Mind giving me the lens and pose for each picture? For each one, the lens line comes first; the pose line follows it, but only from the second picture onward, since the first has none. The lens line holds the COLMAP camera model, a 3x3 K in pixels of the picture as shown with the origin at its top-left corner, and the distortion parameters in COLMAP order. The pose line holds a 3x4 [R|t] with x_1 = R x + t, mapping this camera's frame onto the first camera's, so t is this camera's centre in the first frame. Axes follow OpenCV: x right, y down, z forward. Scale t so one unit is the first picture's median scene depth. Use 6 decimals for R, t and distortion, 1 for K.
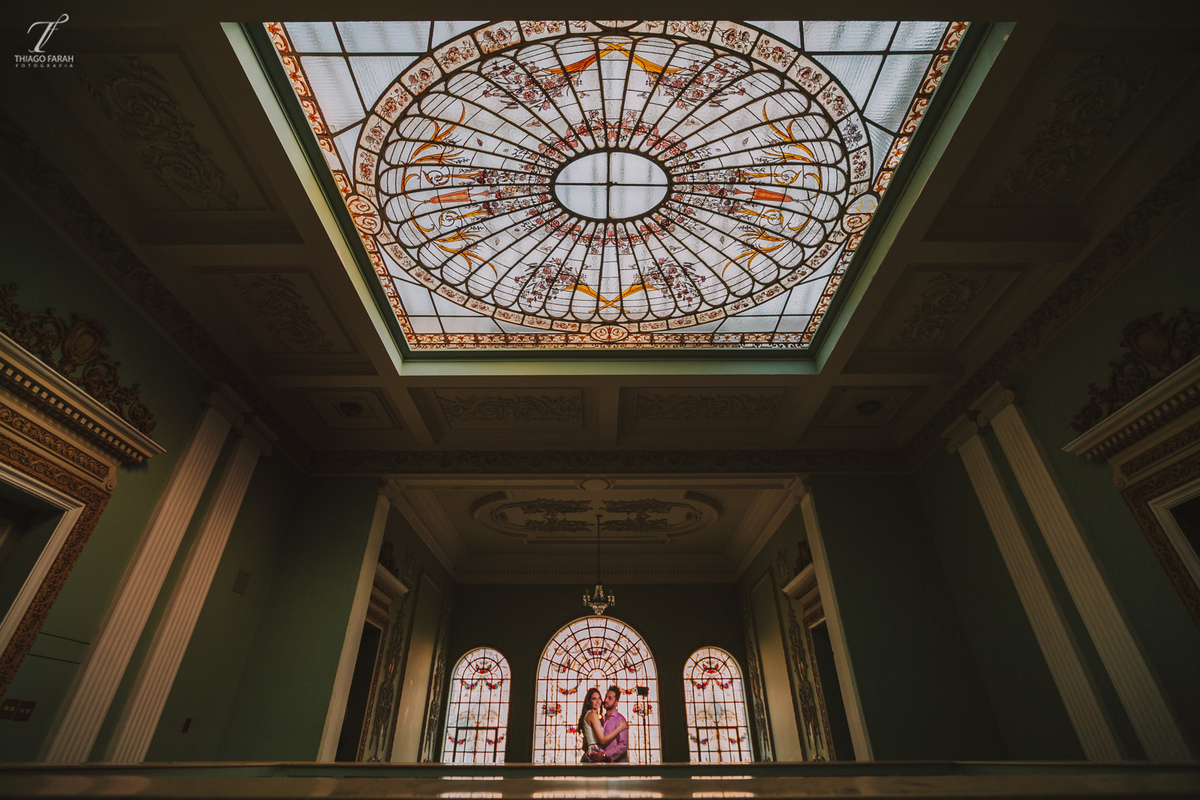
lens RADIAL K [[542.1, 0, 600.0], [0, 542.1, 400.0], [0, 0, 1]] dist [-0.027224, 0.018842]
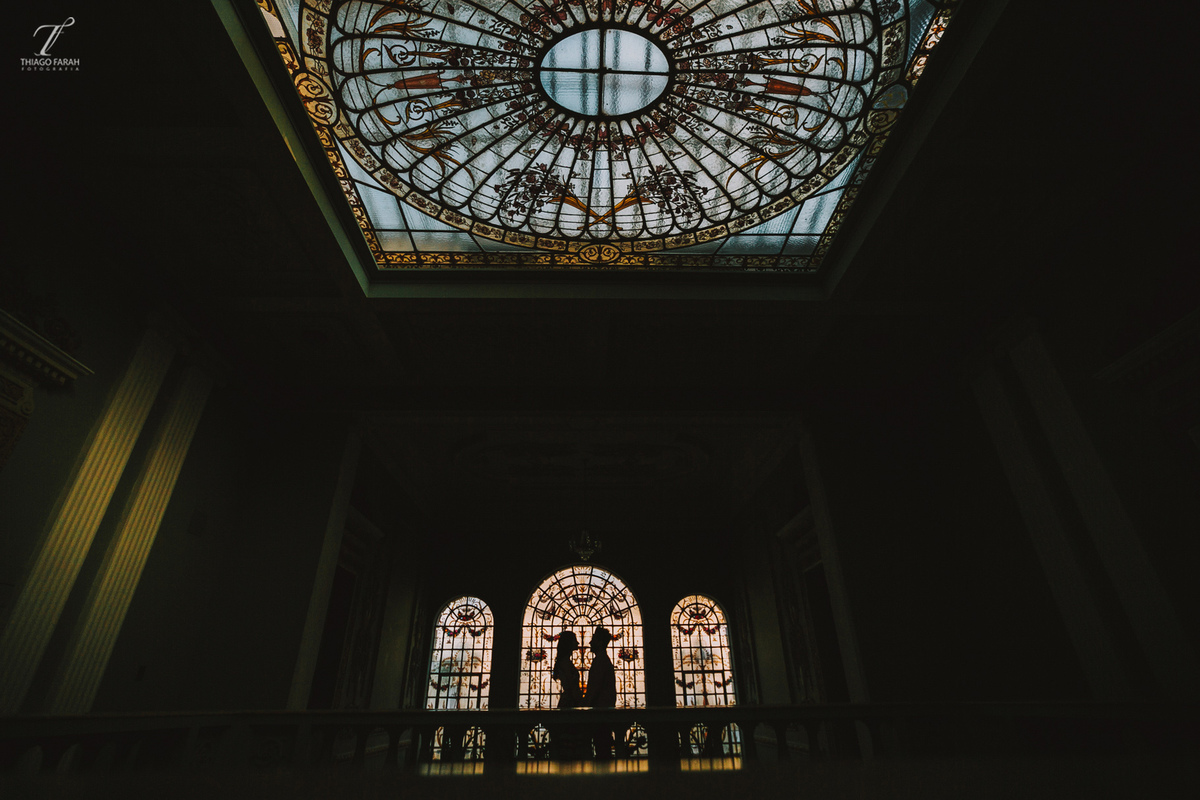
lens RADIAL K [[542.1, 0, 600.0], [0, 542.1, 400.0], [0, 0, 1]] dist [-0.027224, 0.018842]
pose [[0.999565, 0.005960, 0.028867, -0.007432], [-0.008161, 0.997018, 0.076738, 0.054527], [-0.028324, -0.076940, 0.996633, 0.083579]]
